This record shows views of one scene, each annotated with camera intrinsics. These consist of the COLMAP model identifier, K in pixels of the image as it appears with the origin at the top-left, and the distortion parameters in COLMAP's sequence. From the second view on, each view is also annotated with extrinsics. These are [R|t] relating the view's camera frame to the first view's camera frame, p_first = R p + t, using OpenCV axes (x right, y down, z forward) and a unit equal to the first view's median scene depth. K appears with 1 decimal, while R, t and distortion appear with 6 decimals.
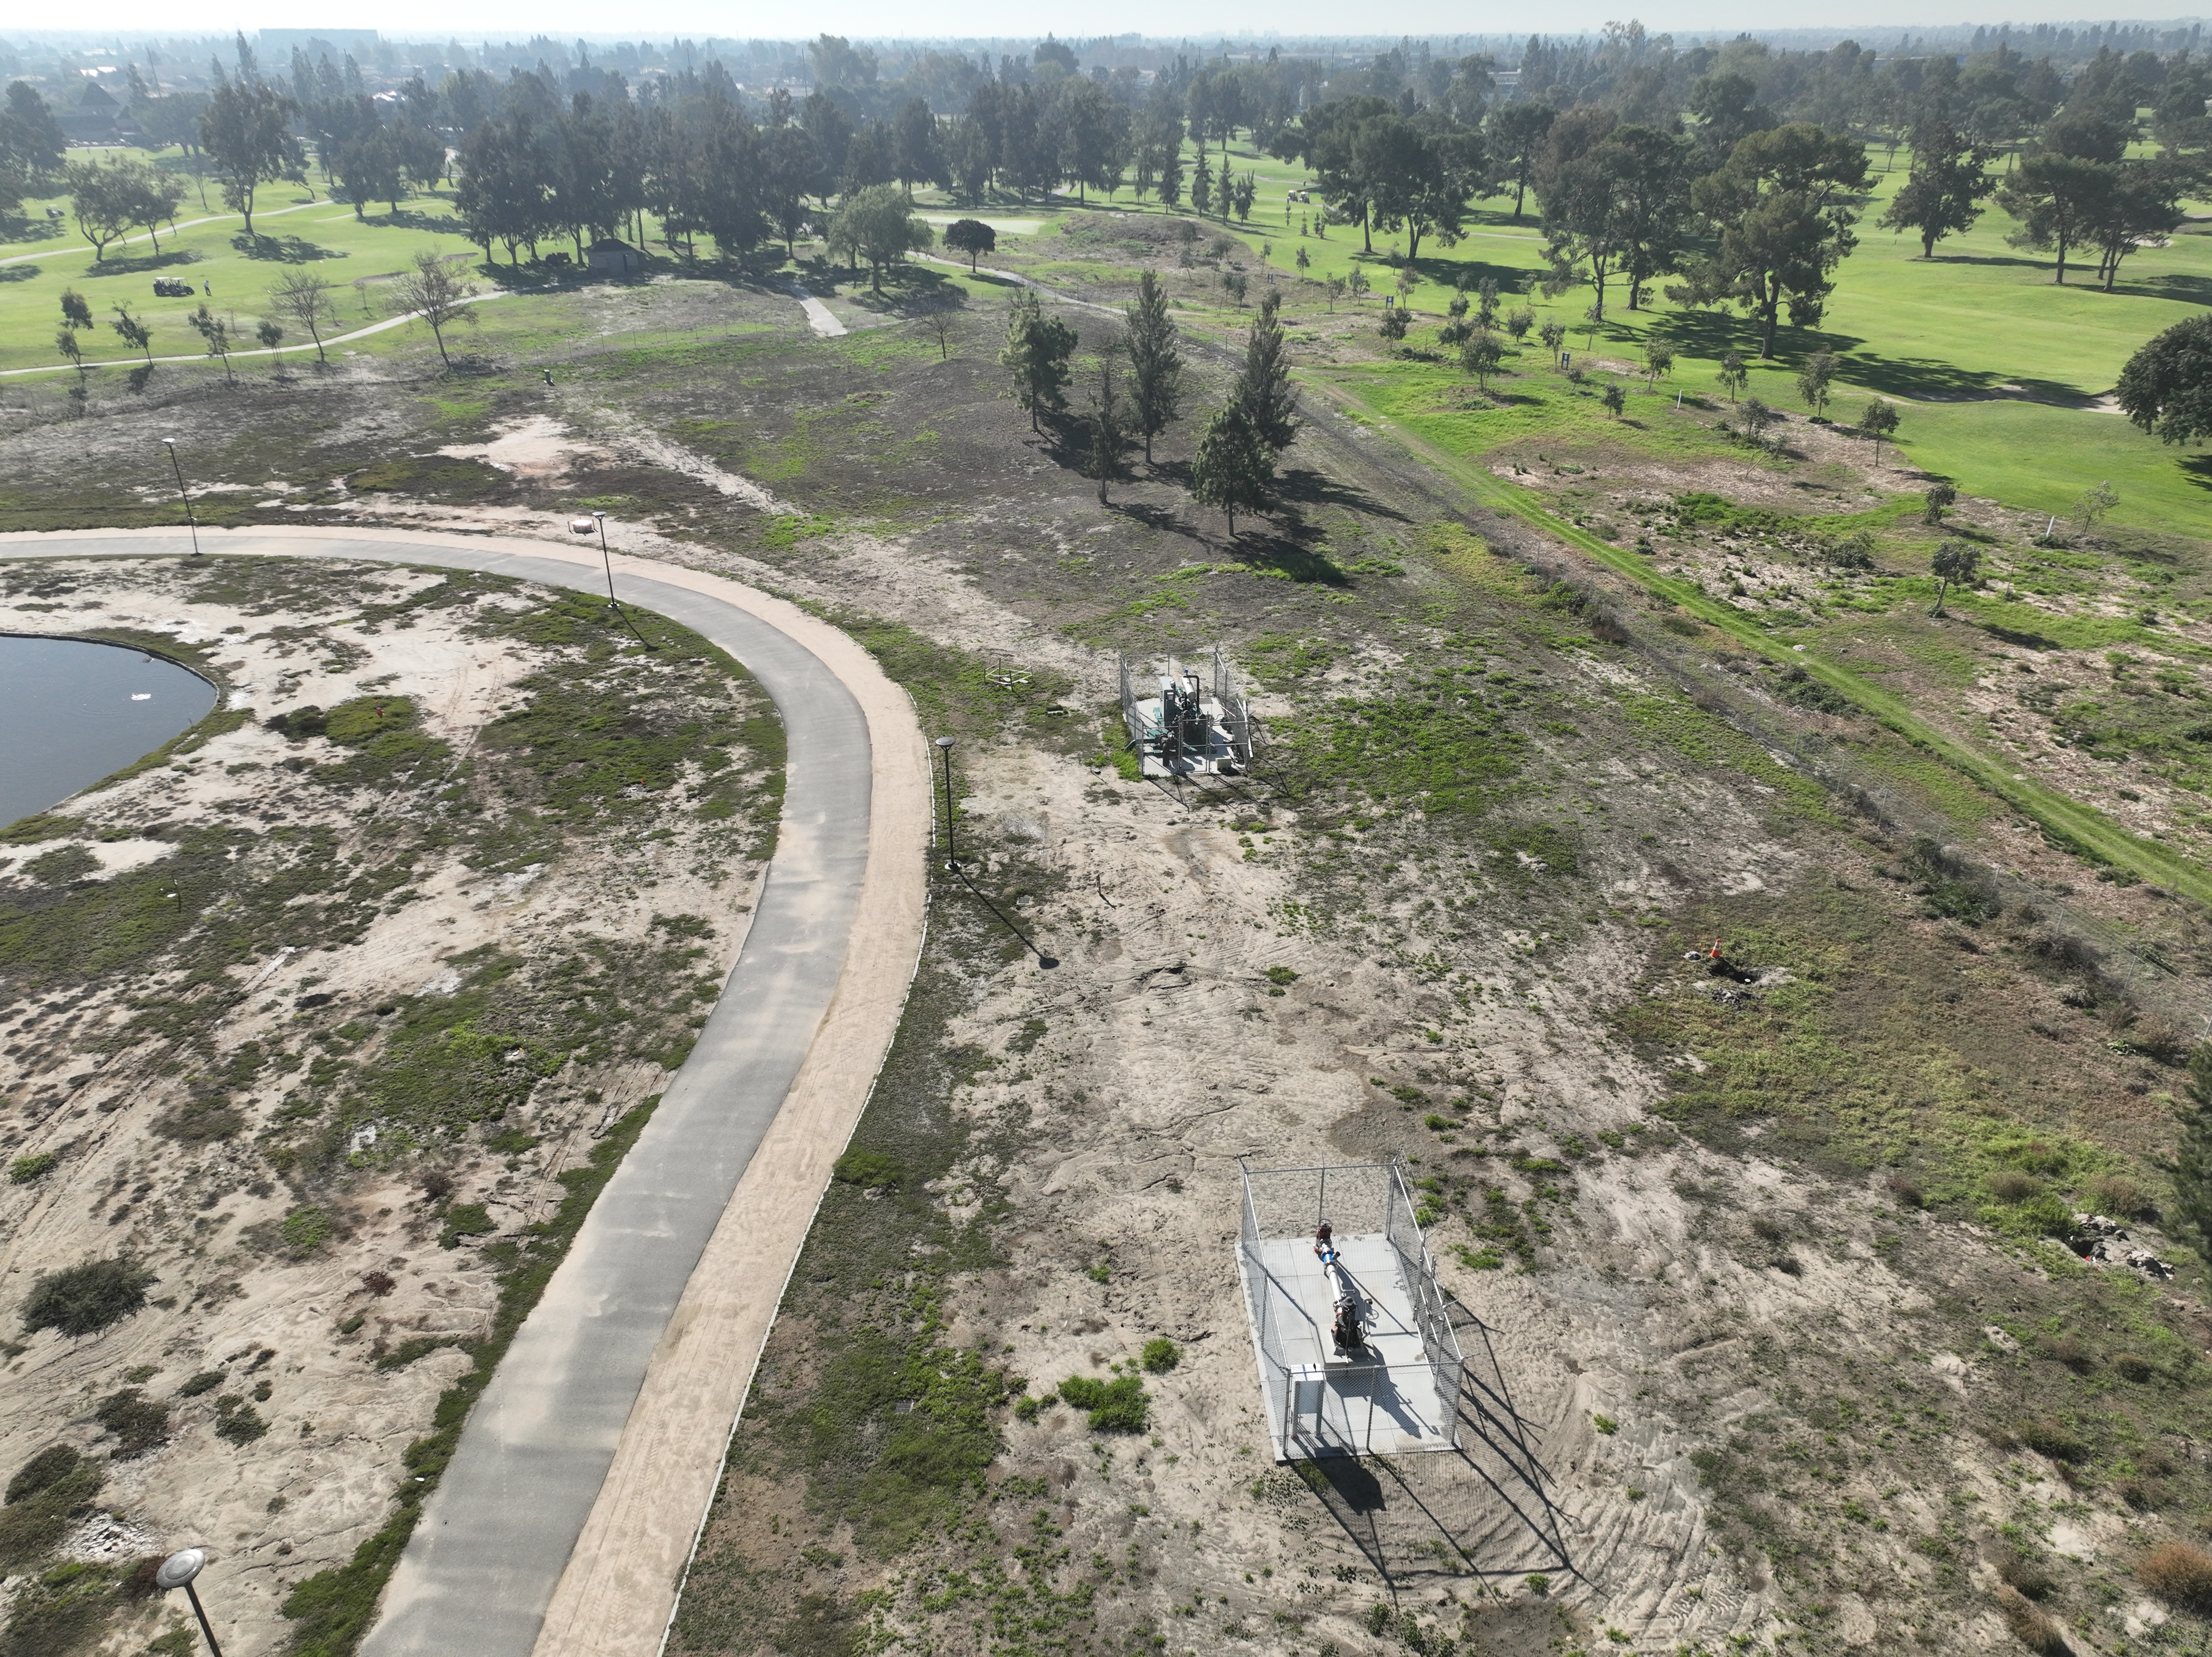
lens RADIAL K [[1547.0, 0, 1111.3], [0, 1547.0, 844.9], [0, 0, 1]] dist [-0.001843, 0.019453]
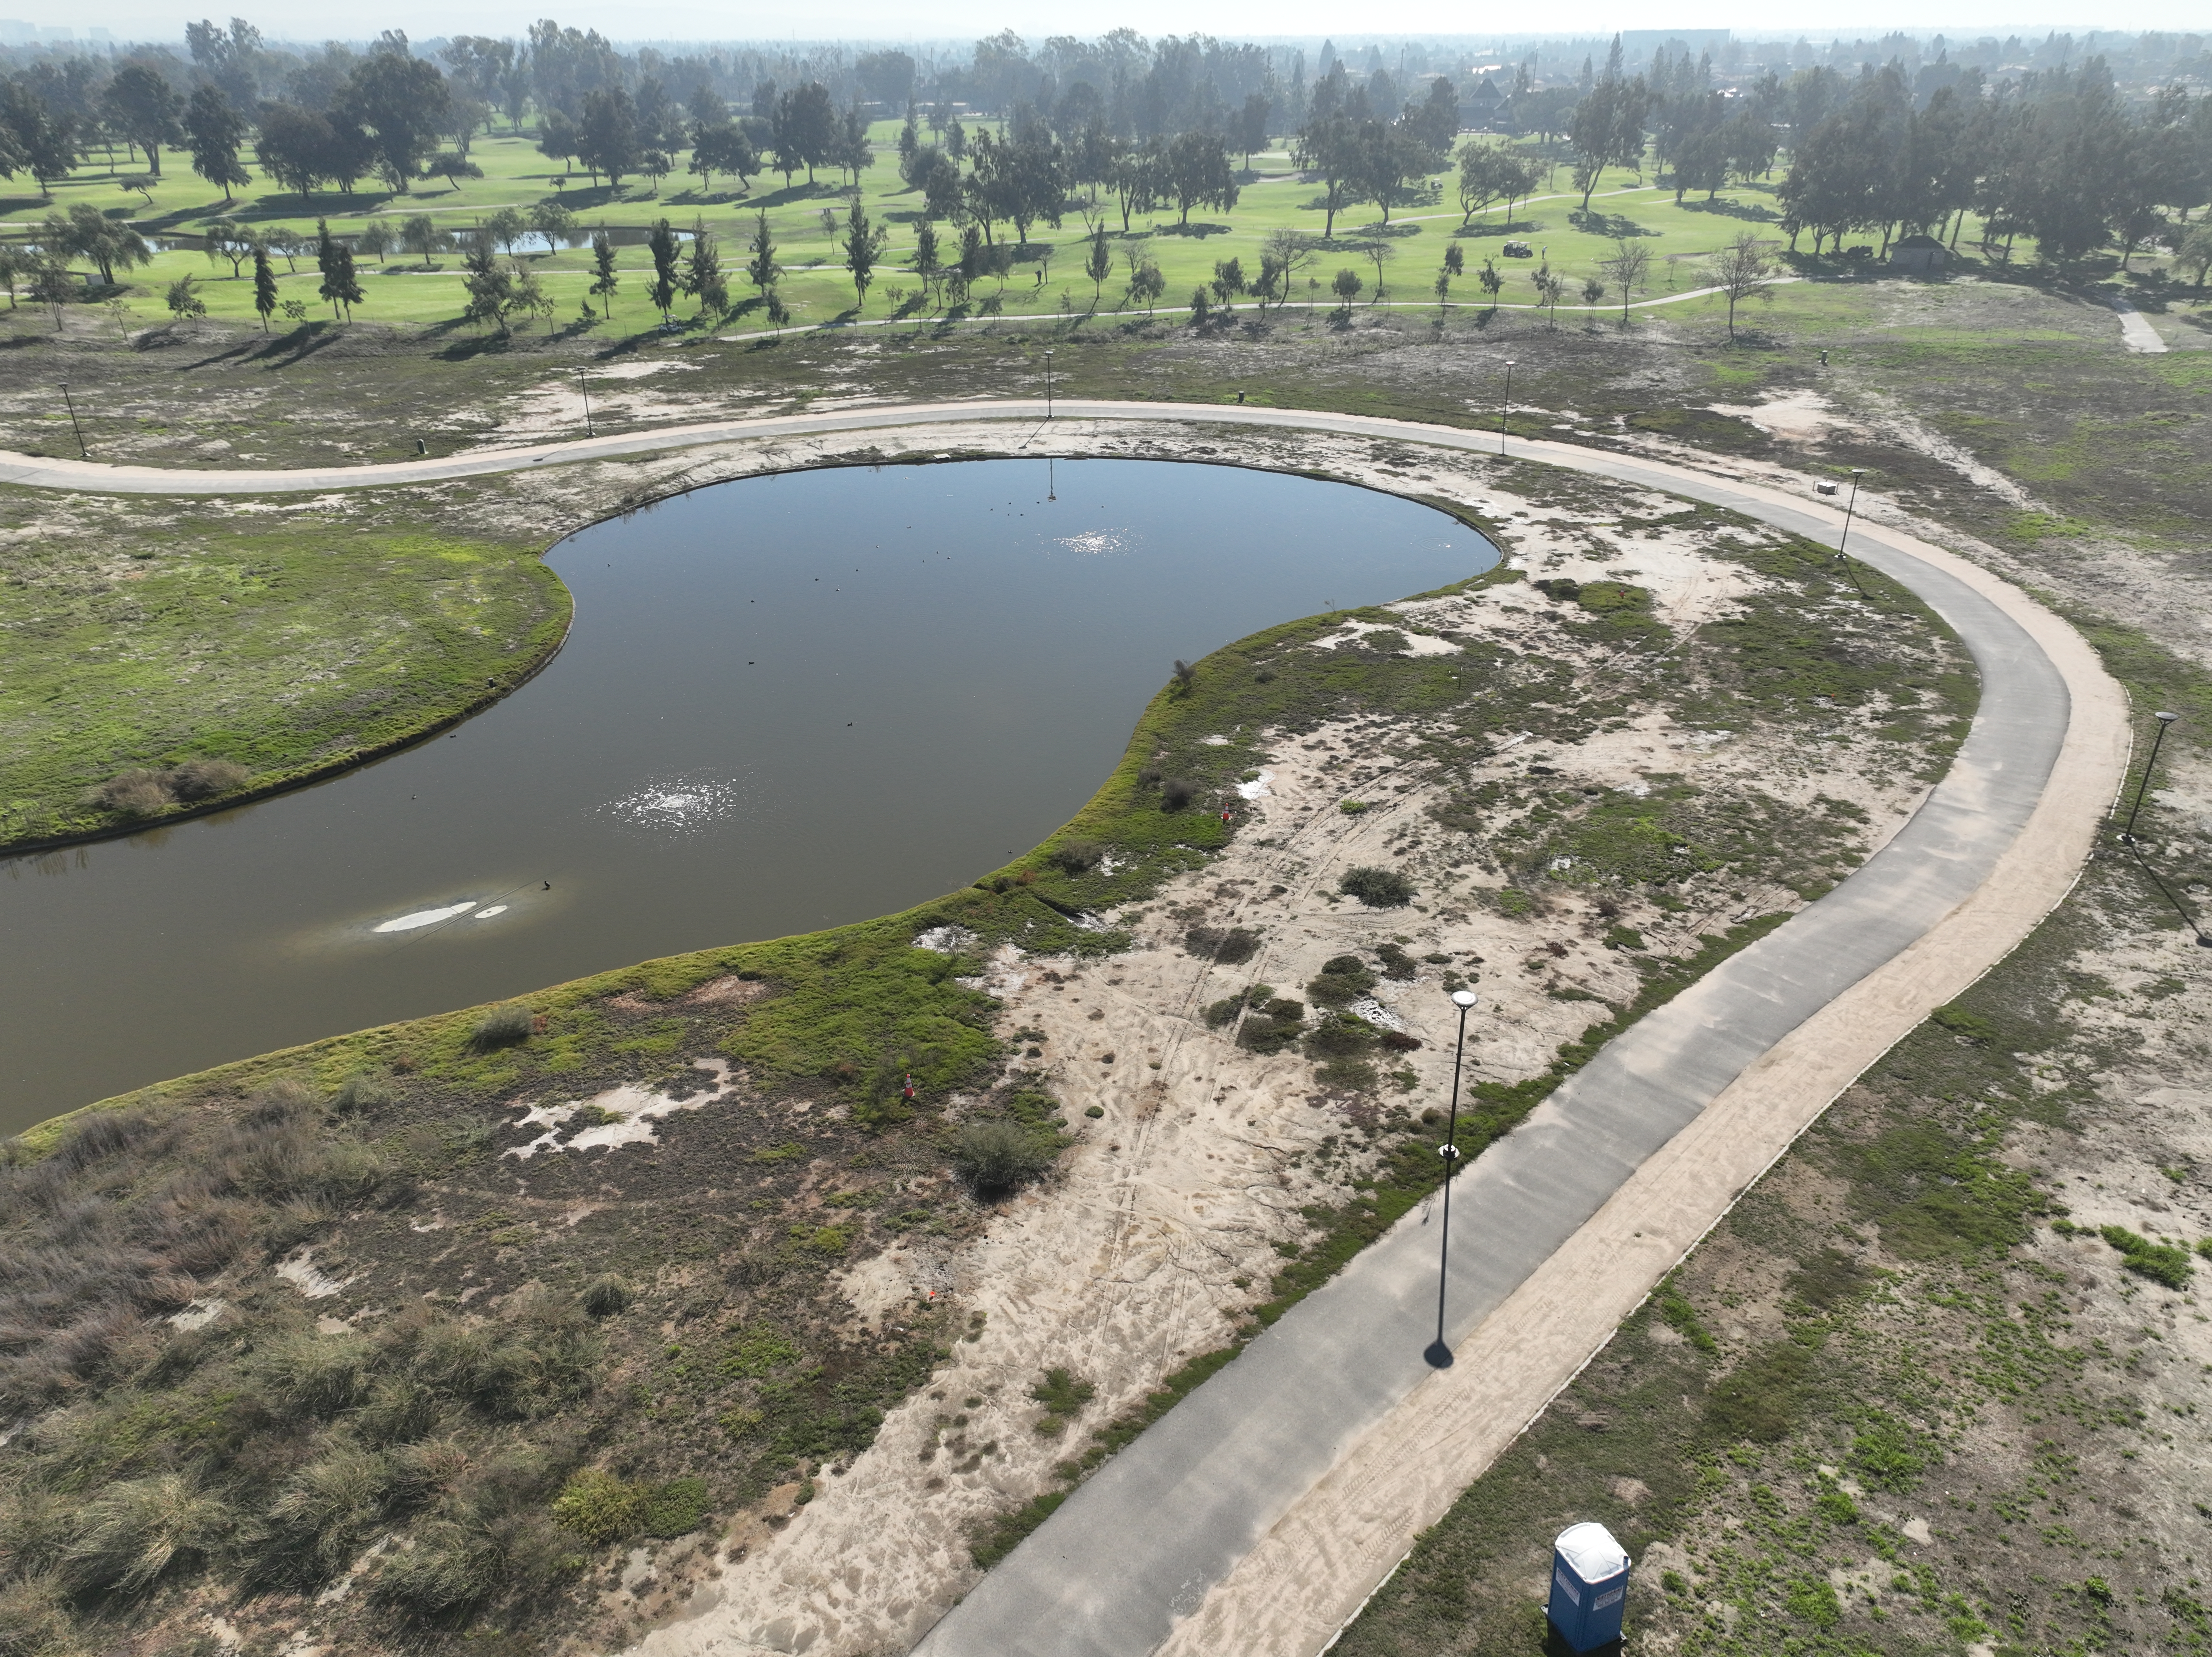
lens RADIAL K [[1547.0, 0, 1108.7], [0, 1547.0, 842.1], [0, 0, 1]] dist [-0.001843, 0.019453]
pose [[0.741633, 0.309091, -0.595352, 0.007177], [-0.309394, 0.945091, 0.105252, 0.082278], [0.595194, 0.106140, 0.796542, -0.156371]]
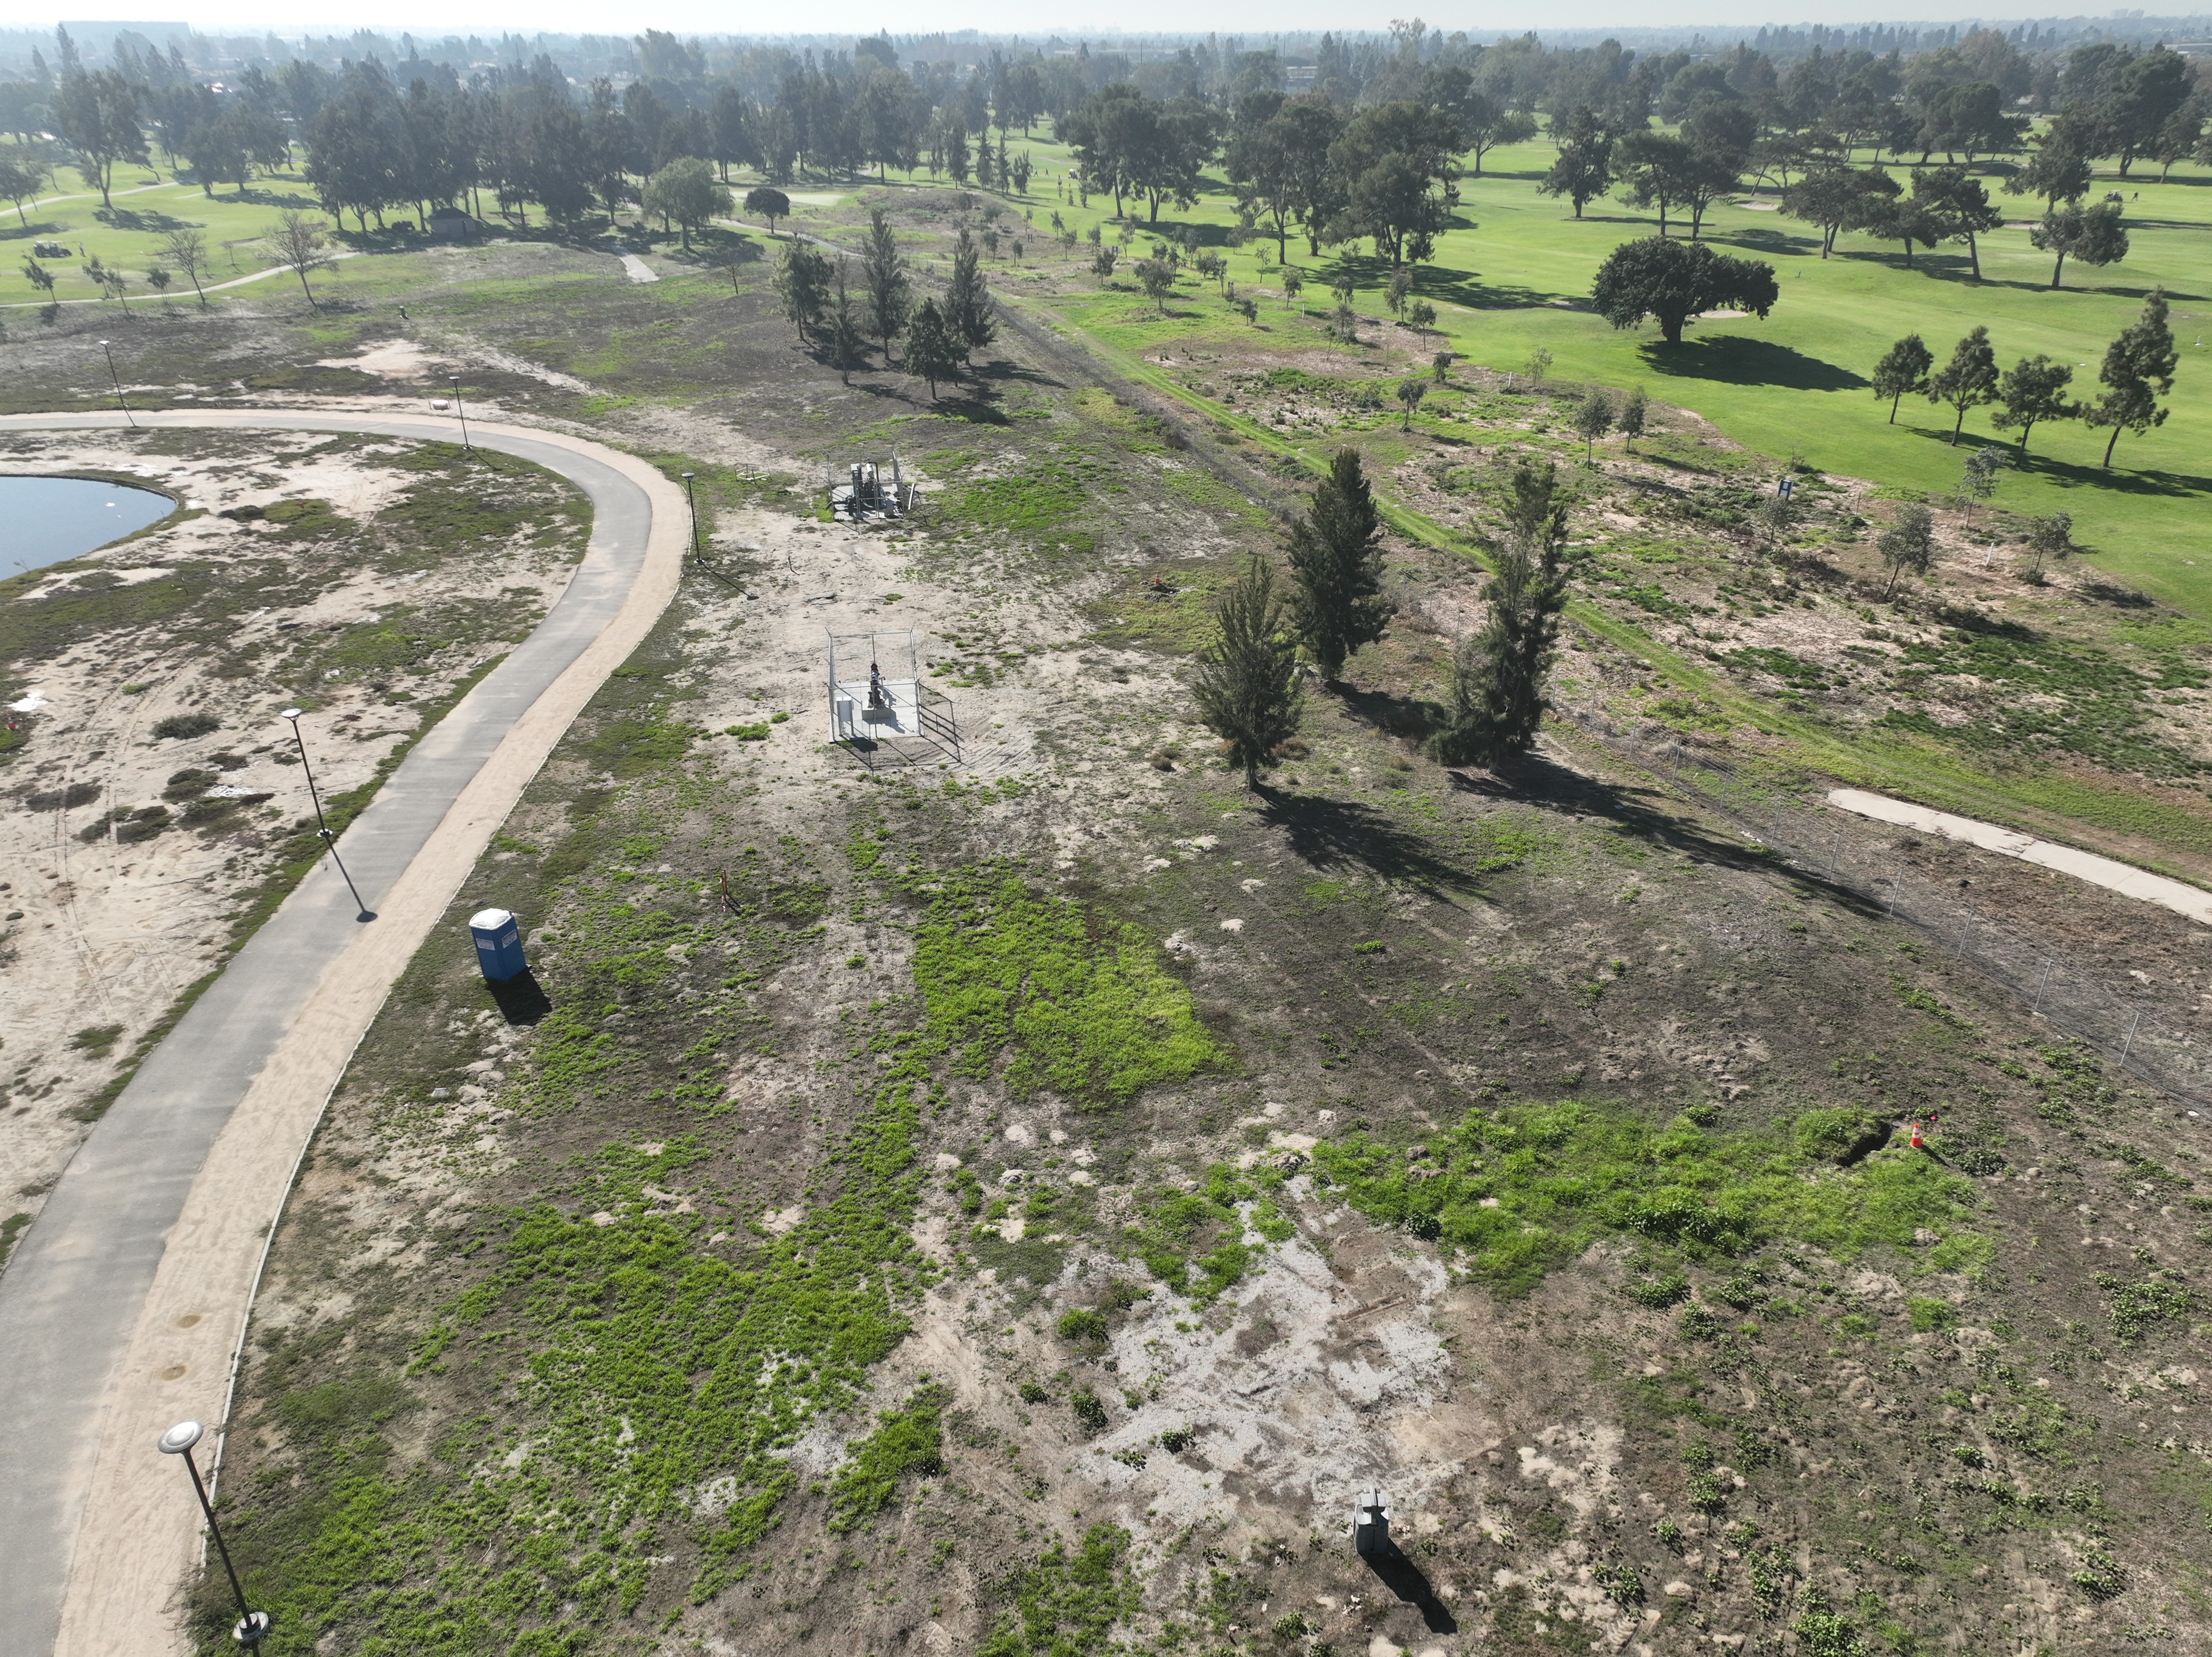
lens RADIAL K [[1547.0, 0, 1110.8], [0, 1547.0, 844.7], [0, 0, 1]] dist [-0.001843, 0.019453]
pose [[0.996096, -0.039525, 0.078930, 0.125017], [0.039393, 0.999219, 0.003223, 0.219540], [-0.078996, -0.000101, 0.996875, -0.417208]]
